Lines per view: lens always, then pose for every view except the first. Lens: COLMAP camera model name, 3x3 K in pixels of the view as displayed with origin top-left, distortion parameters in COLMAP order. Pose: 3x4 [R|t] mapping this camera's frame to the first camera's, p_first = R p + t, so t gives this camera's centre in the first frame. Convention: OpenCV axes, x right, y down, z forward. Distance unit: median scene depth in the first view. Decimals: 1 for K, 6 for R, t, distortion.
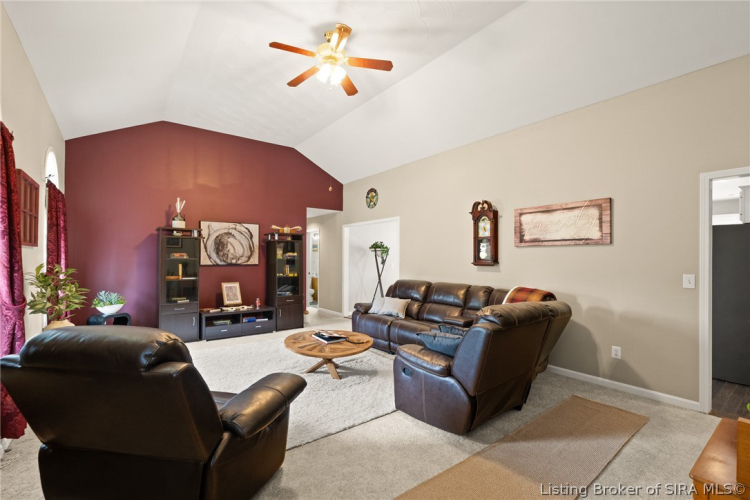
lens RADIAL K [[337.8, 0, 374.2], [0, 337.8, 255.5], [0, 0, 1]] dist [-0.002139, -0.000212]
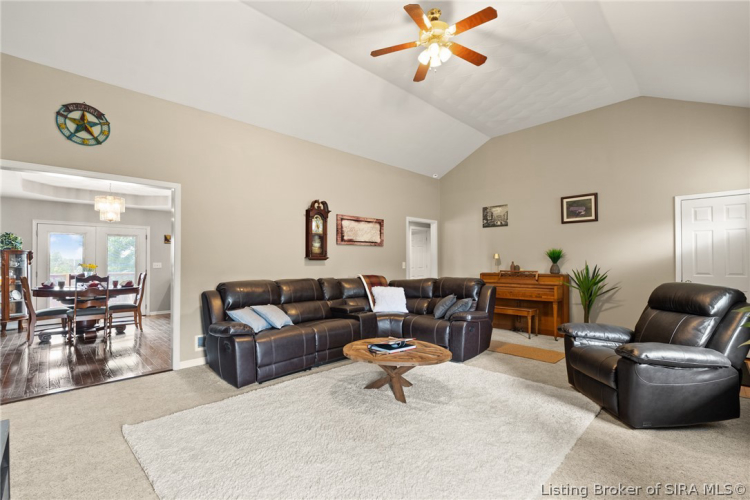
lens RADIAL K [[337.8, 0, 376.7], [0, 337.8, 253.5], [0, 0, 1]] dist [-0.002139, -0.000212]
pose [[-0.138959, 0.016075, 0.990168, -0.604567], [-0.005171, 0.999843, -0.016958, 0.020226], [-0.990285, -0.007477, -0.138854, 0.752532]]
